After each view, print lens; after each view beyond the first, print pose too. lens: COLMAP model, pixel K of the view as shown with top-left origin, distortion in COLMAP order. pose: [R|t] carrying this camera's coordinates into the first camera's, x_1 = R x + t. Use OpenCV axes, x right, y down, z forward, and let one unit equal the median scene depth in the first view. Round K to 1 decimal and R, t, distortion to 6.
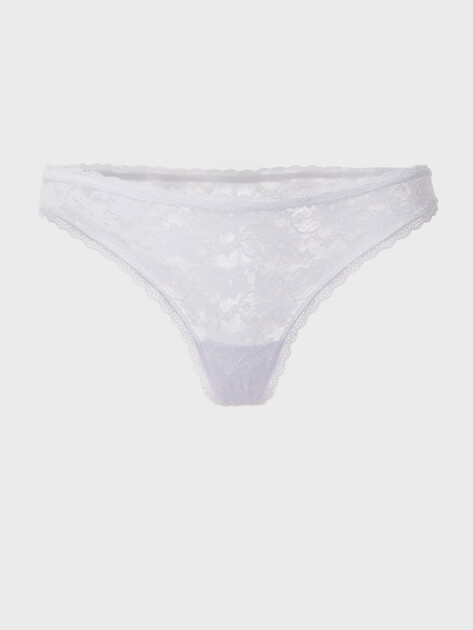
lens RADIAL K [[1239.0, 0, 236.0], [0, 1239.0, 314.2], [0, 0, 1]] dist [0.033388, 0.000000]
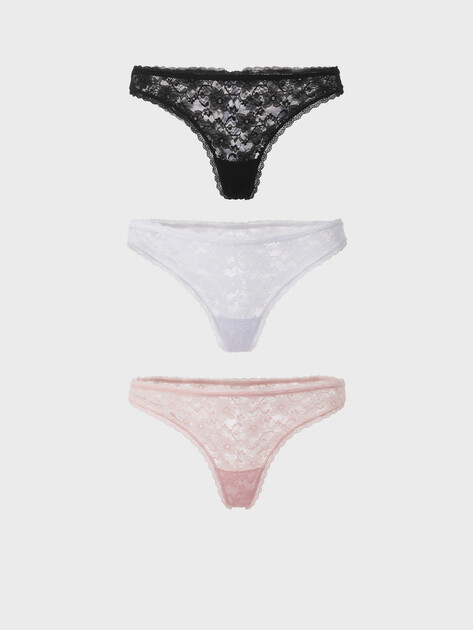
lens RADIAL K [[1239.0, 0, 238.9], [0, 1239.0, 314.9], [0, 0, 1]] dist [0.033388, 0.000000]
pose [[0.999974, -0.000211, -0.007141, 0.017896], [0.000237, 0.999993, 0.003674, 0.012691], [0.007140, -0.003675, 0.999968, -0.811249]]
